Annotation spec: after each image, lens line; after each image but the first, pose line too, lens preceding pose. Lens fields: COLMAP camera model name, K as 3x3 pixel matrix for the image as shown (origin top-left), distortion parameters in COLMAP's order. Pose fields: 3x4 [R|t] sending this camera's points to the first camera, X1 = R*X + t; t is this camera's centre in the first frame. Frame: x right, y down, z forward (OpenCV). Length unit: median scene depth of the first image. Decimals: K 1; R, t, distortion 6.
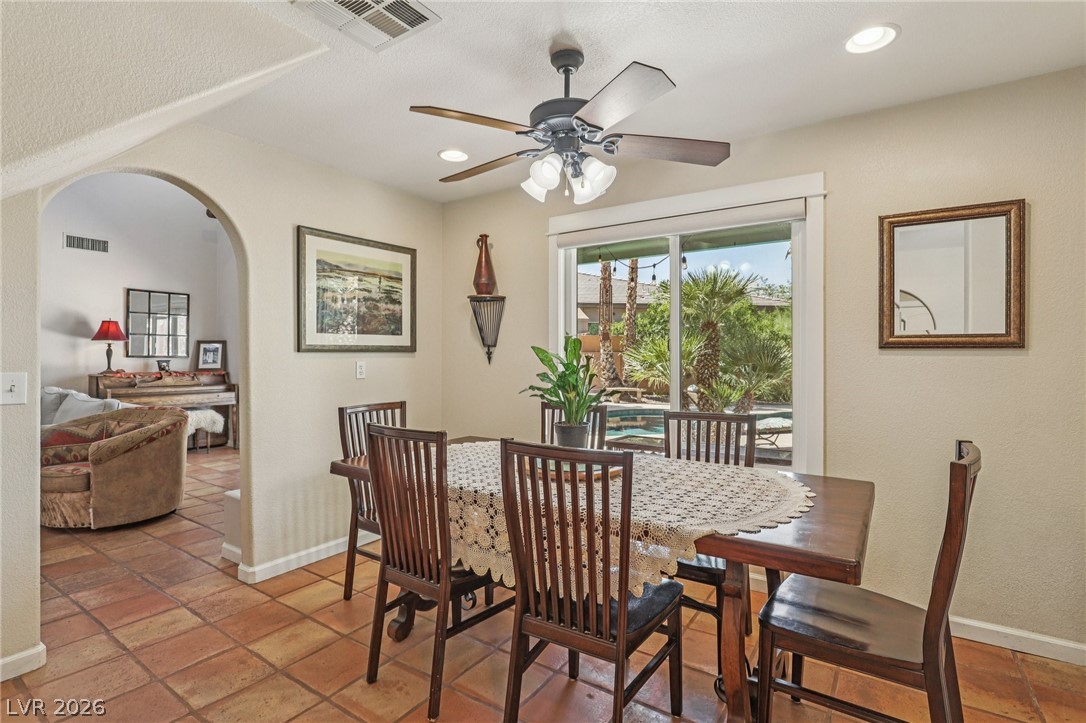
lens RADIAL K [[523.9, 0, 541.2], [0, 523.9, 355.9], [0, 0, 1]] dist [-0.002214, -0.000301]
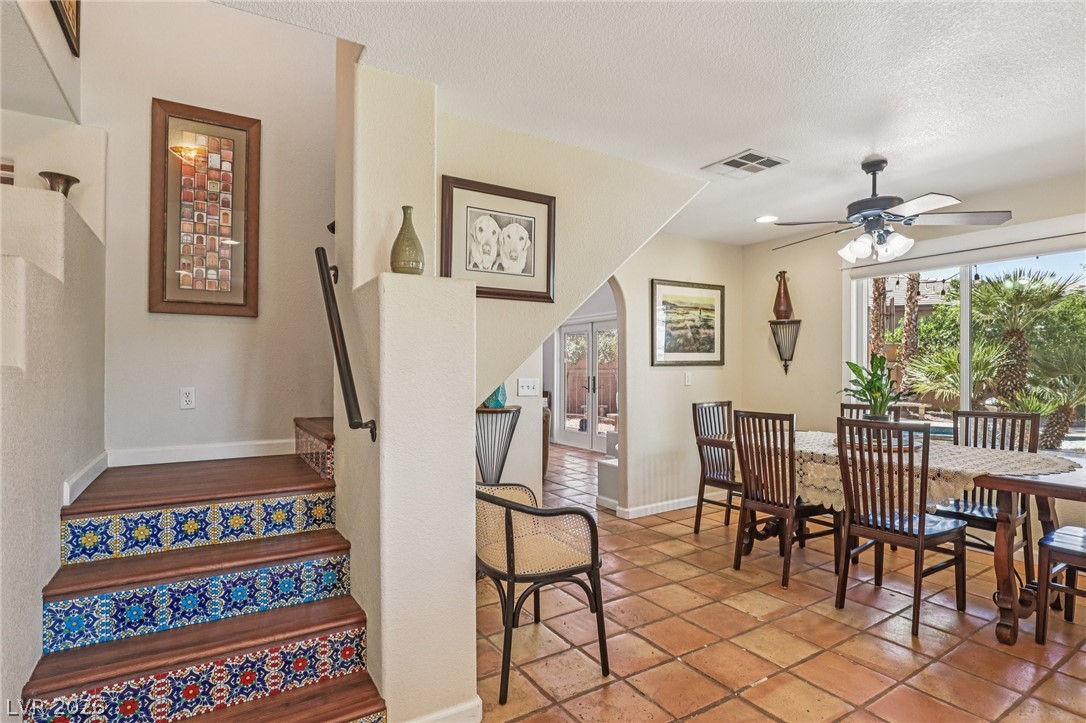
lens RADIAL K [[554.4, 0, 550.1], [0, 554.4, 376.2], [0, 0, 1]] dist [-0.014178, 0.000487]
pose [[0.918798, -0.000081, -0.394729, -0.117021], [0.006209, 0.999879, 0.014248, -0.003189], [0.394680, -0.015542, 0.918687, -0.519937]]
